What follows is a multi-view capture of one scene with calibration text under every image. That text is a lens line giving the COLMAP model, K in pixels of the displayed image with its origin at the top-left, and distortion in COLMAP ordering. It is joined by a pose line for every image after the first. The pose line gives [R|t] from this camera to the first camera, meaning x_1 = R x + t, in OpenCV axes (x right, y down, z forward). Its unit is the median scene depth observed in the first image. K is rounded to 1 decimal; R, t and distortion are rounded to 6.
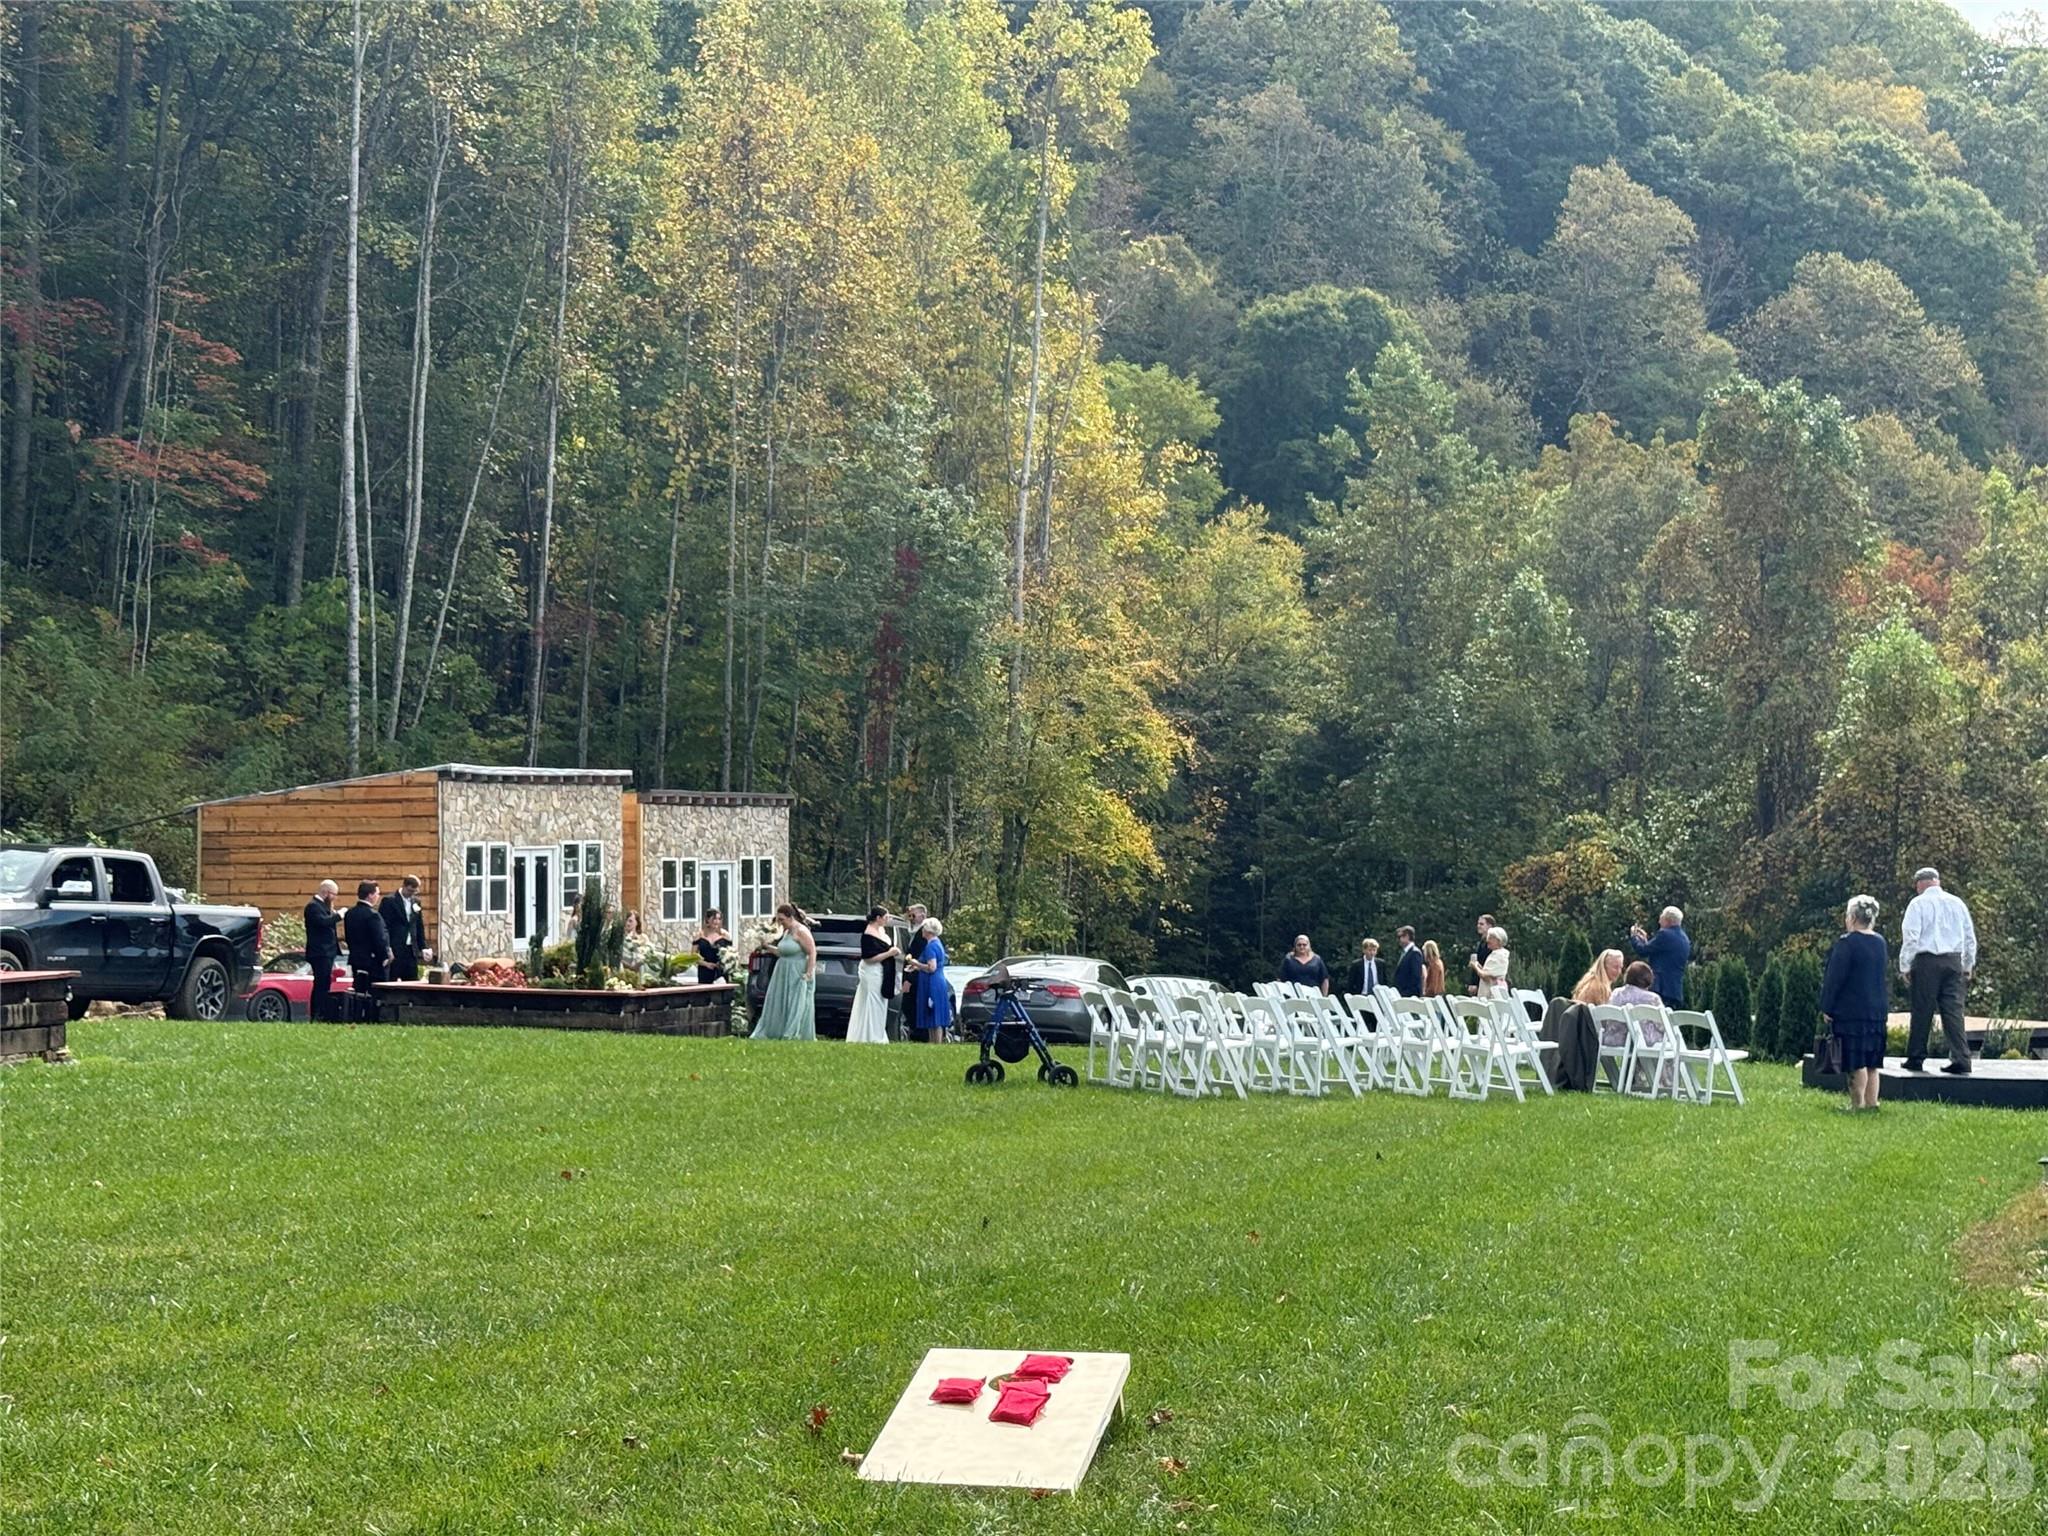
lens RADIAL K [[3358.8, 0, 1024.0], [0, 3358.8, 768.0], [0, 0, 1]] dist [0.131471, -0.000218]
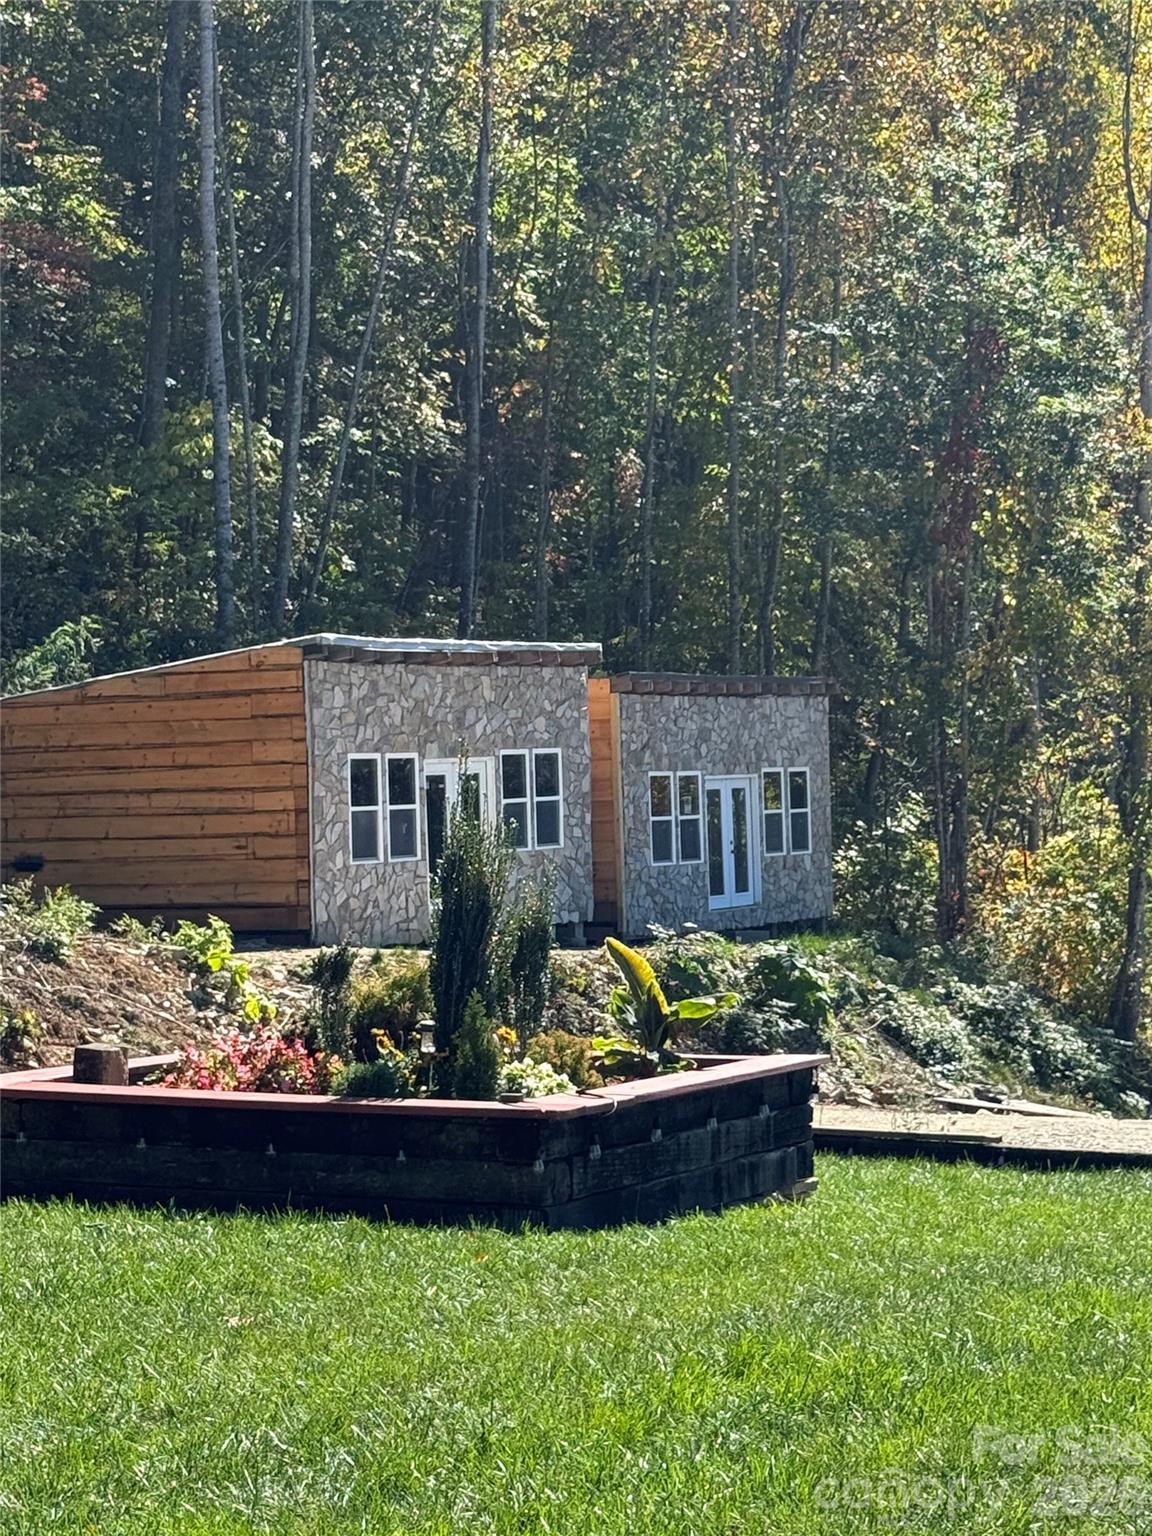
lens RADIAL K [[3475.6, 0, 576.0], [0, 3475.6, 768.0], [0, 0, 1]] dist [0.051325, 0.112569]
pose [[0.991255, -0.024454, -0.129674, -0.034460], [0.027660, 0.999353, 0.022978, 0.010284], [0.129028, -0.026364, 0.991290, 0.334421]]
